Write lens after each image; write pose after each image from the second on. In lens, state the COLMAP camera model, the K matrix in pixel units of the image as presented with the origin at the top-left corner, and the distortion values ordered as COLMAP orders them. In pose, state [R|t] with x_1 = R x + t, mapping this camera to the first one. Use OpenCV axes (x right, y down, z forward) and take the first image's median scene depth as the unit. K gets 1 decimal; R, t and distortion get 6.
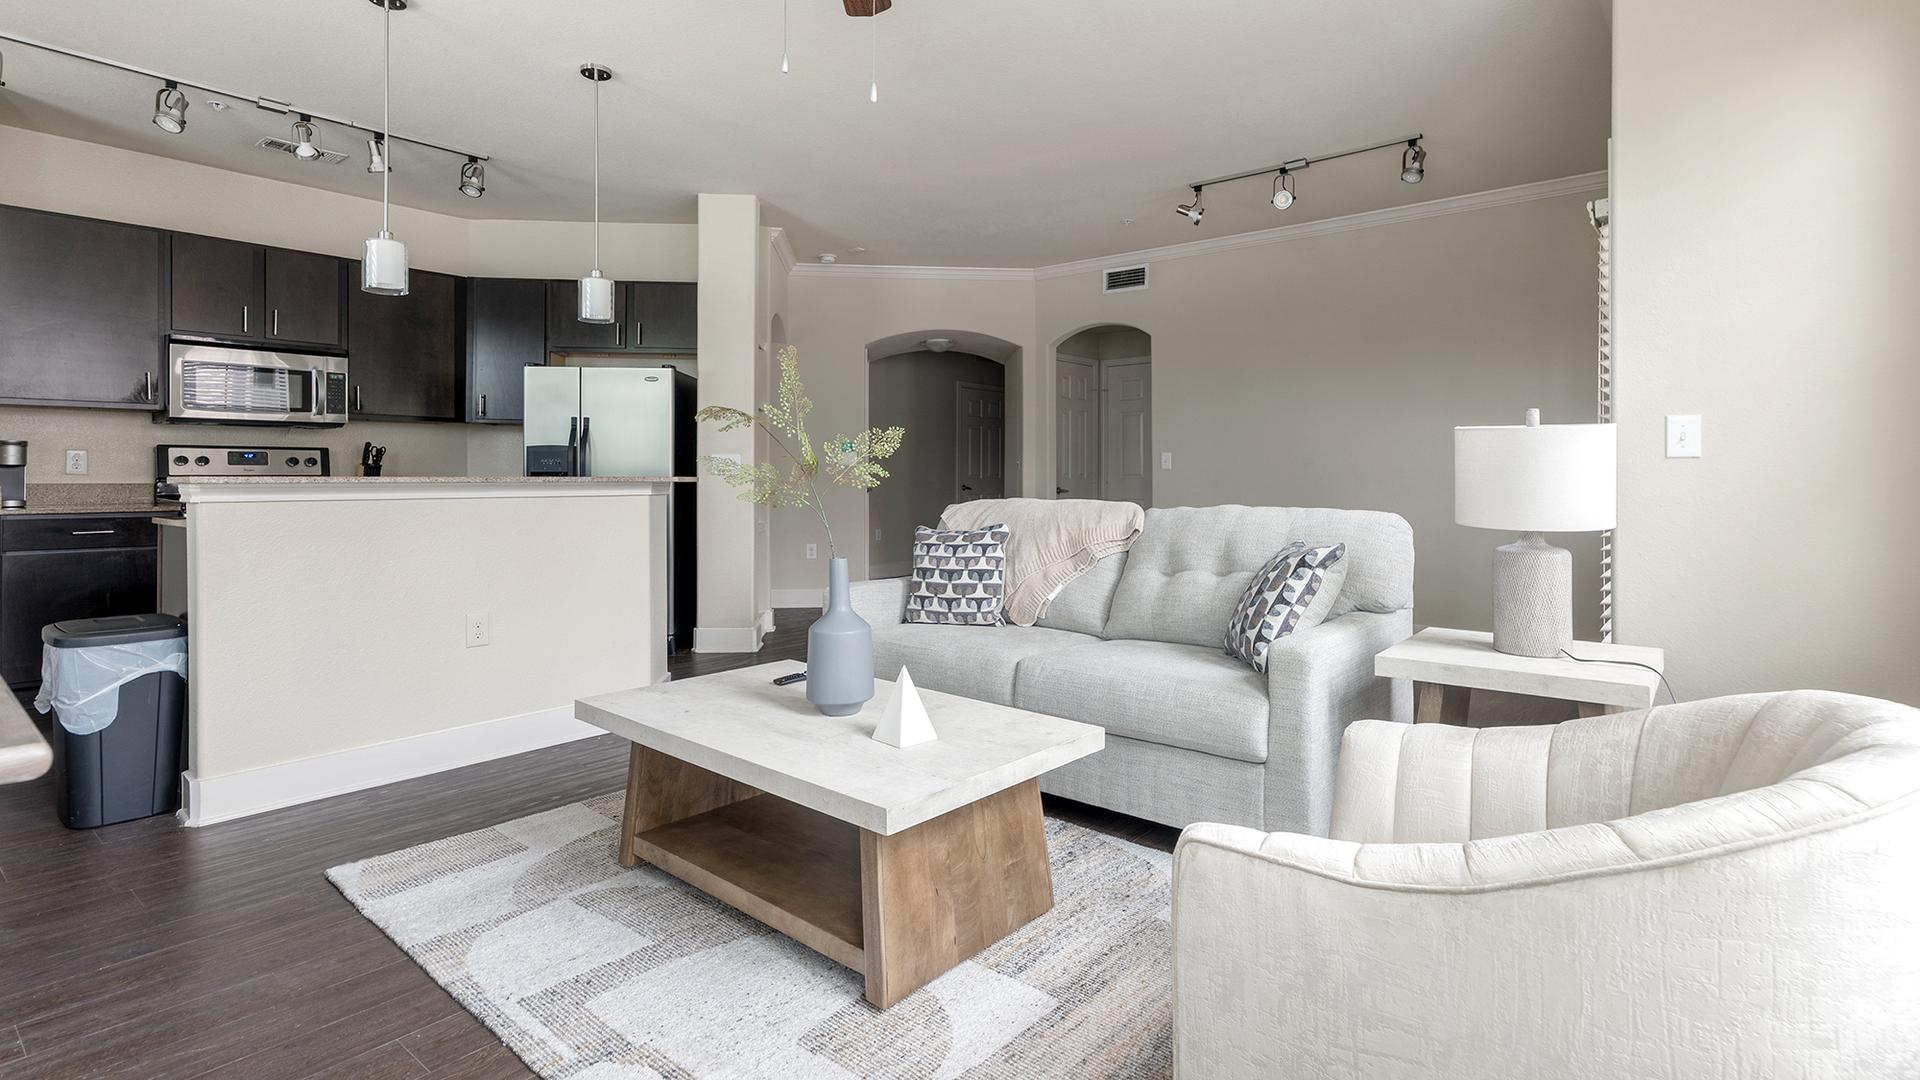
lens RADIAL K [[932.1, 0, 972.1], [0, 932.1, 470.4], [0, 0, 1]] dist [0.008810, 0.003221]
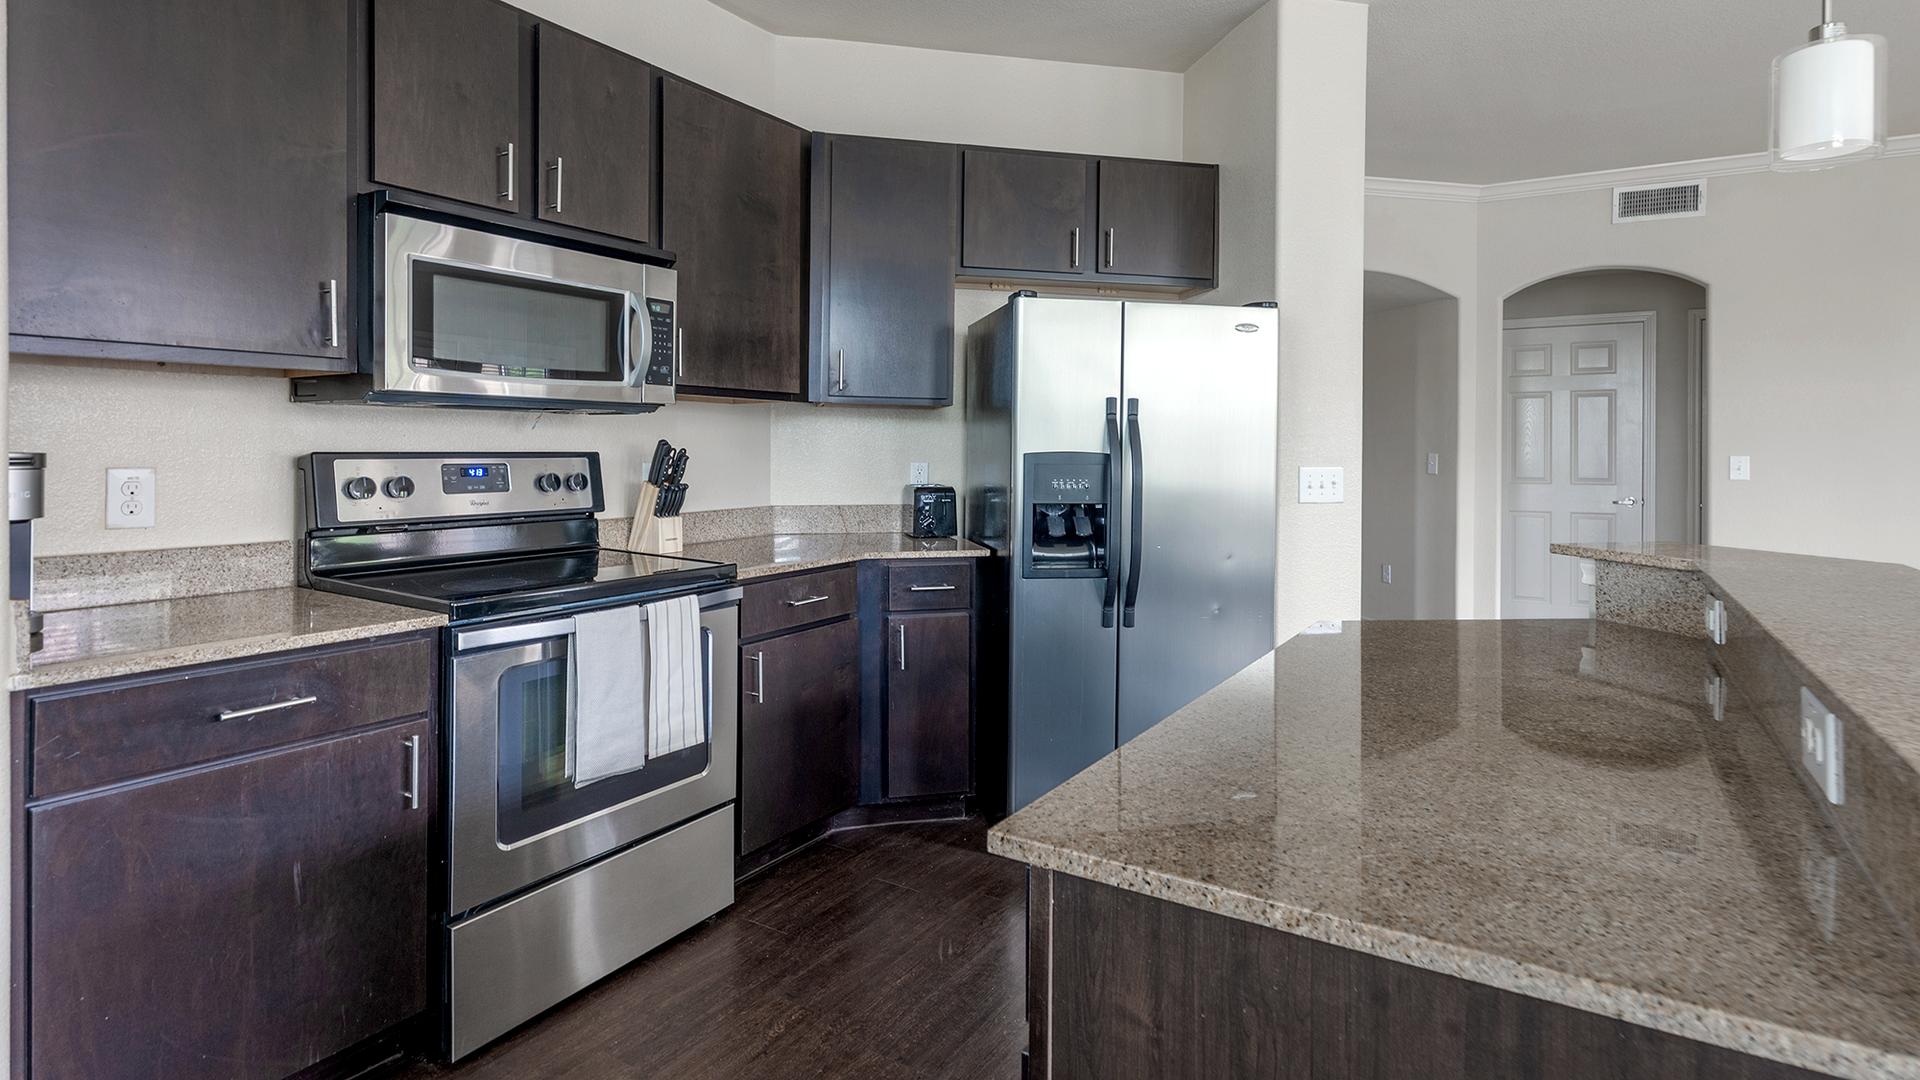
lens RADIAL K [[961.6, 0, 964.5], [0, 961.6, 455.1], [0, 0, 1]] dist [0.005578, 0.000533]
pose [[0.991460, 0.005982, 0.130277, -0.599753], [-0.007570, 0.999903, 0.011703, -0.032124], [-0.130195, -0.012589, 0.991409, 0.499648]]
